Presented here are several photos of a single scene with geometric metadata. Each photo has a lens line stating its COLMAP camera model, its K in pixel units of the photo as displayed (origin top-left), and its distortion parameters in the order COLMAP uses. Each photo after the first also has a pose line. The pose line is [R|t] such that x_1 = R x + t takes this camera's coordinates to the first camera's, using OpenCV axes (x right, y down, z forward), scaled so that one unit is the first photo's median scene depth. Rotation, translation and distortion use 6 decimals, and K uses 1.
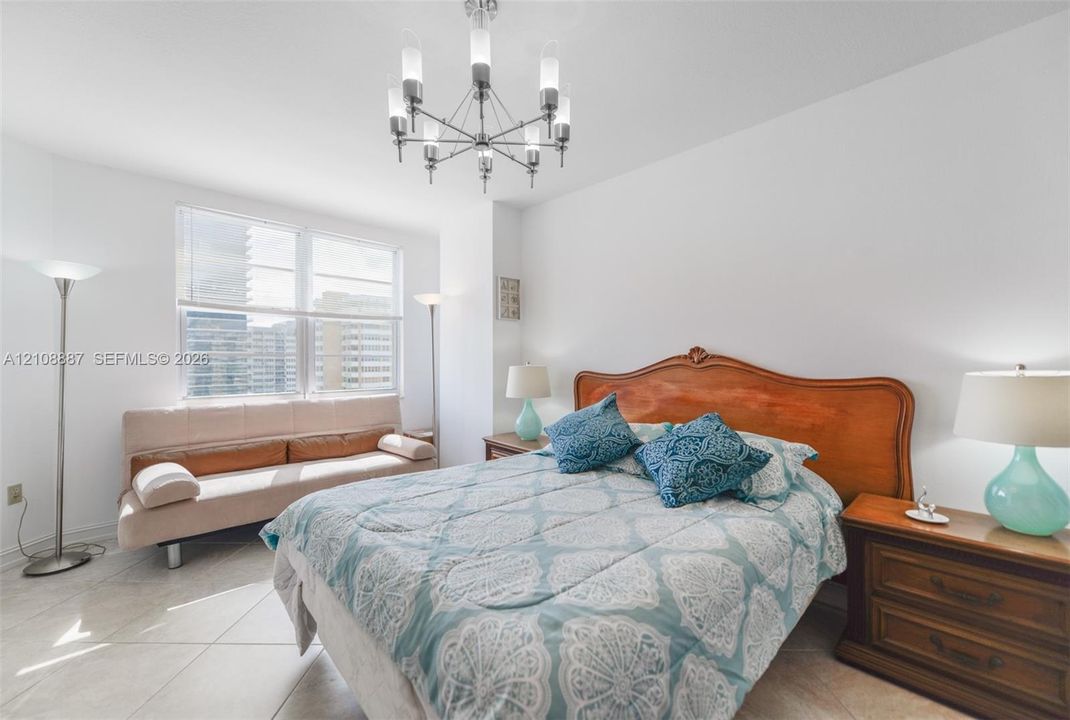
lens RADIAL K [[415.6, 0, 535.0], [0, 415.6, 360.0], [0, 0, 1]] dist [-0.000056, -0.000041]
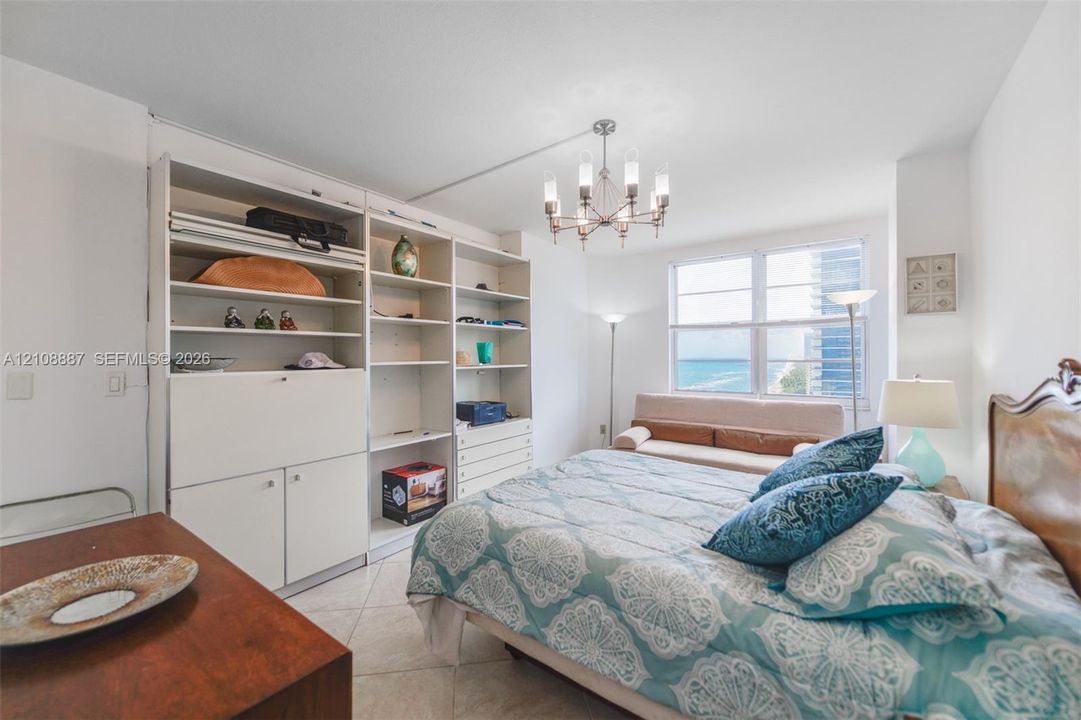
lens RADIAL K [[410.3, 0, 540.5], [0, 410.3, 360.0], [0, 0, 1]] dist [-0.000023, -0.000017]
pose [[0.199097, 0.004279, -0.979970, 0.757679], [0.002590, 0.999985, 0.004892, -0.035869], [0.979976, -0.003512, 0.199083, 0.322243]]
